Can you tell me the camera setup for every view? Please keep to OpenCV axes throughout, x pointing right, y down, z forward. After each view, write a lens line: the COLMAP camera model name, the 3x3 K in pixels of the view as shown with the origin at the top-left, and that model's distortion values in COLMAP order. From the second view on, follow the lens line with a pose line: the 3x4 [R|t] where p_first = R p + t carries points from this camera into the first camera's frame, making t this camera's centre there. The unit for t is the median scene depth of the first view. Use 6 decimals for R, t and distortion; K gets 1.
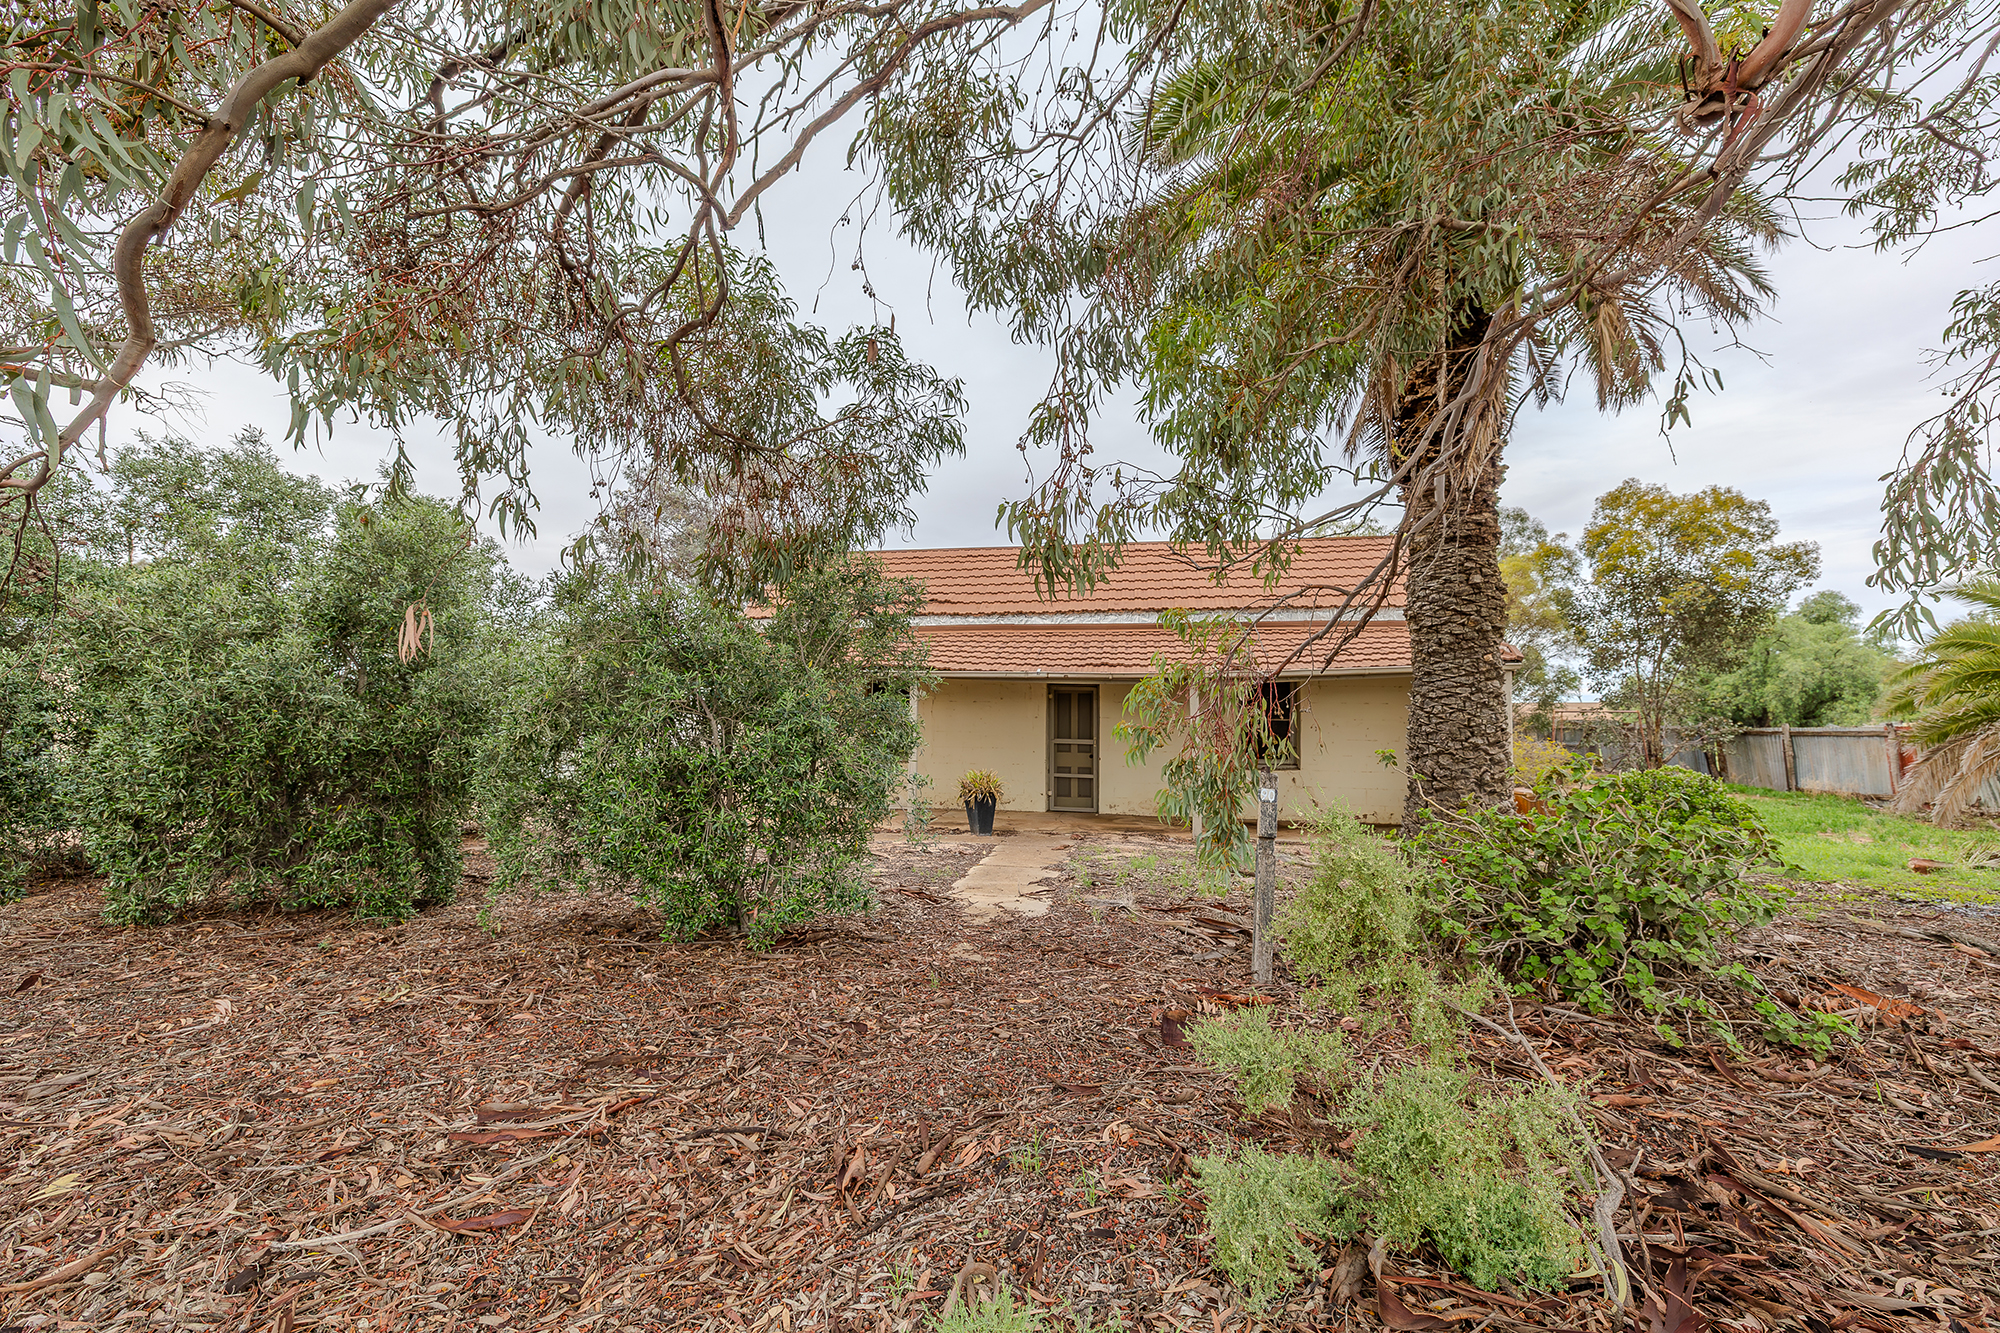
lens RADIAL K [[838.5, 0, 1003.8], [0, 838.5, 662.6], [0, 0, 1]] dist [0.001607, 0.000284]
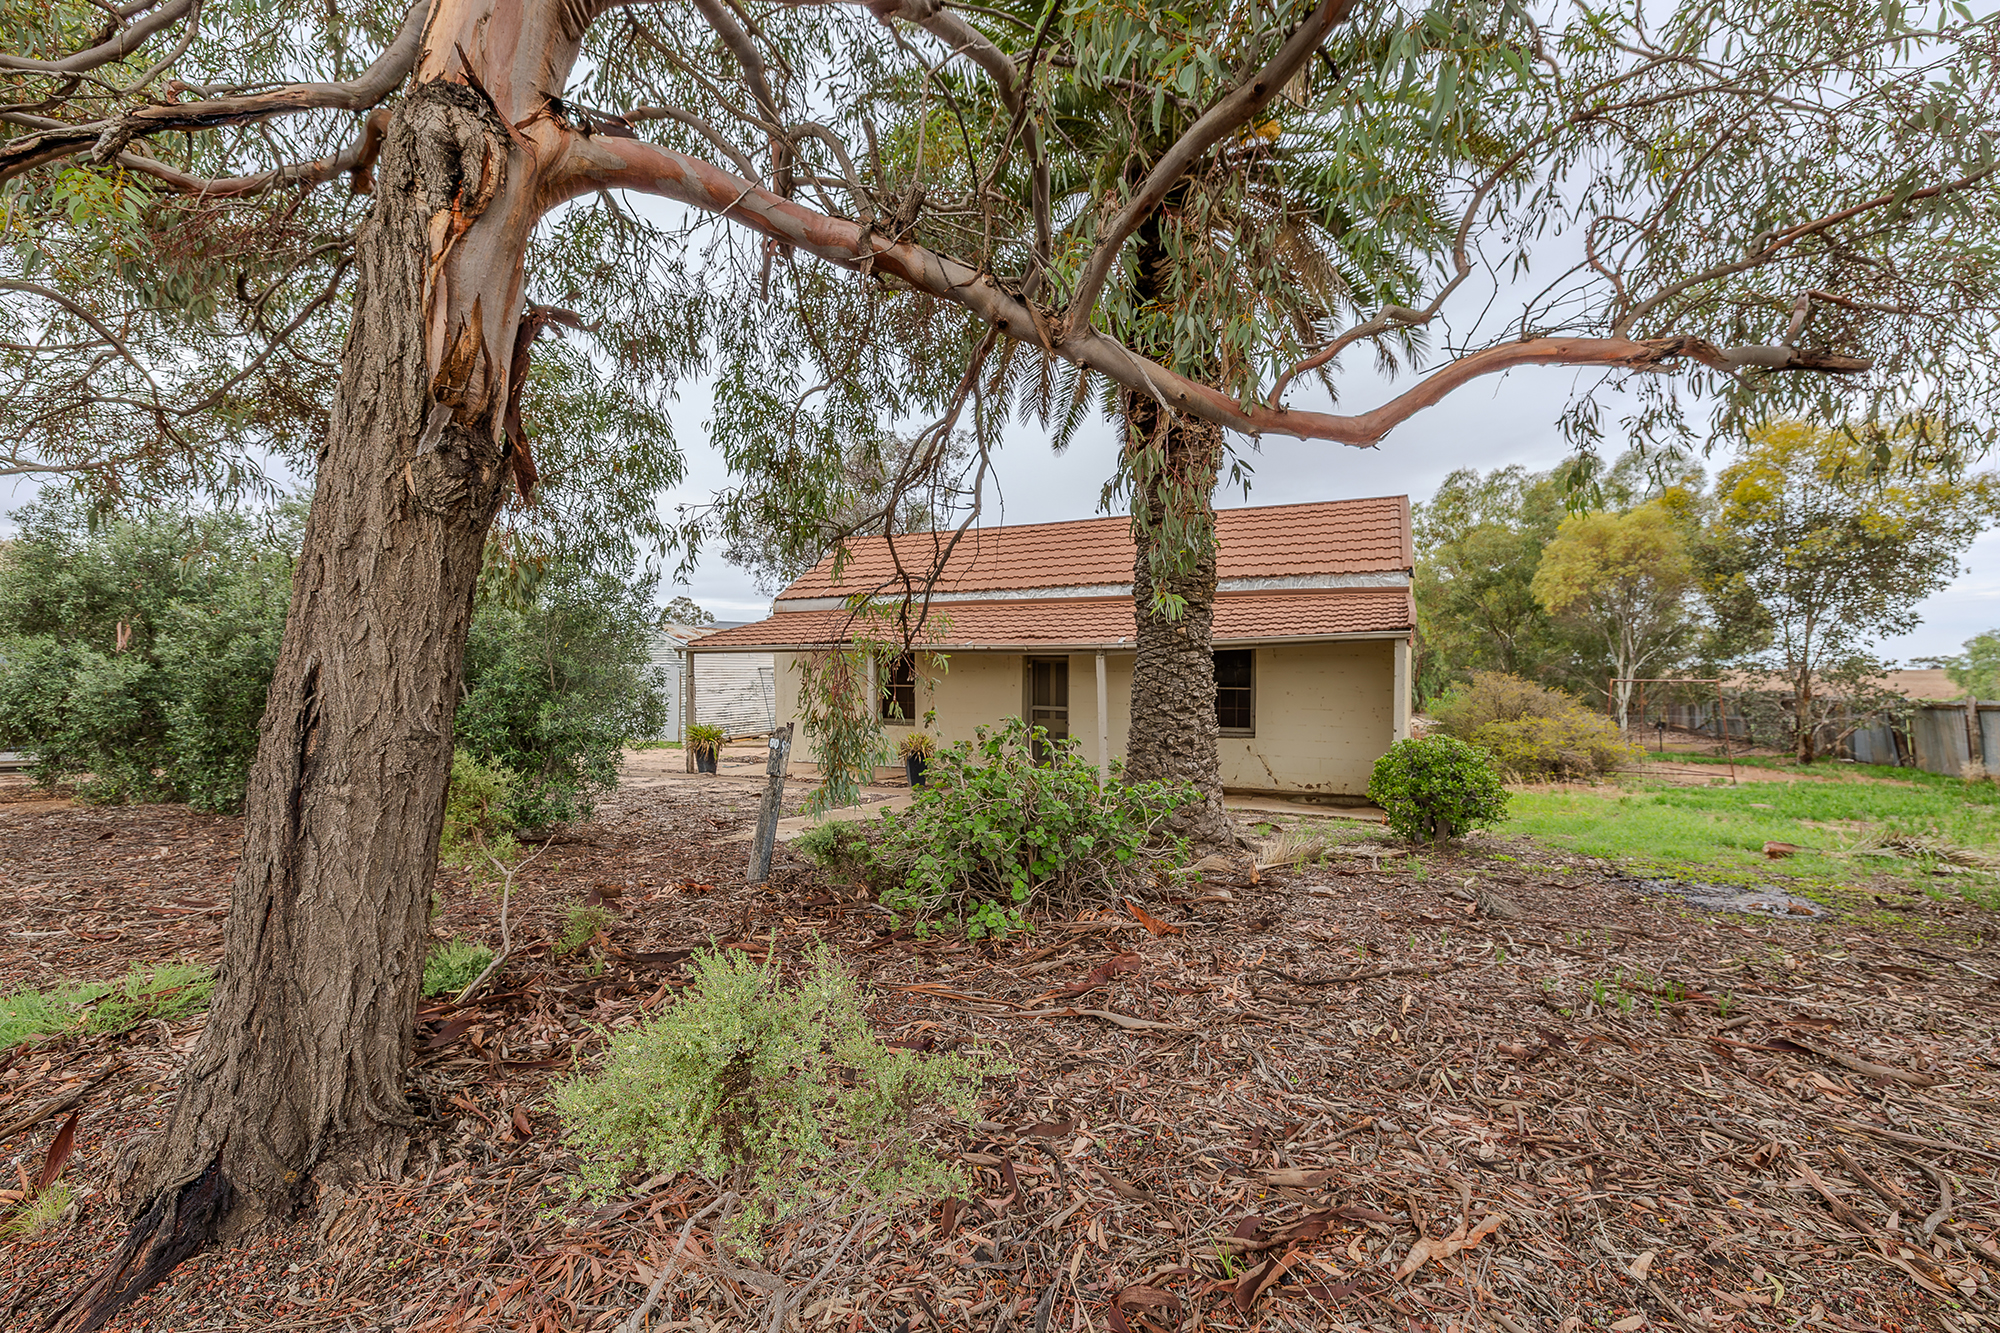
lens RADIAL K [[832.3, 0, 992.9], [0, 832.3, 661.7], [0, 0, 1]] dist [0.001980, 0.000149]
pose [[0.965282, -0.004801, -0.261164, 0.294741], [0.014095, 0.999332, 0.033726, -0.001988], [0.260828, -0.036236, 0.964705, -0.041117]]
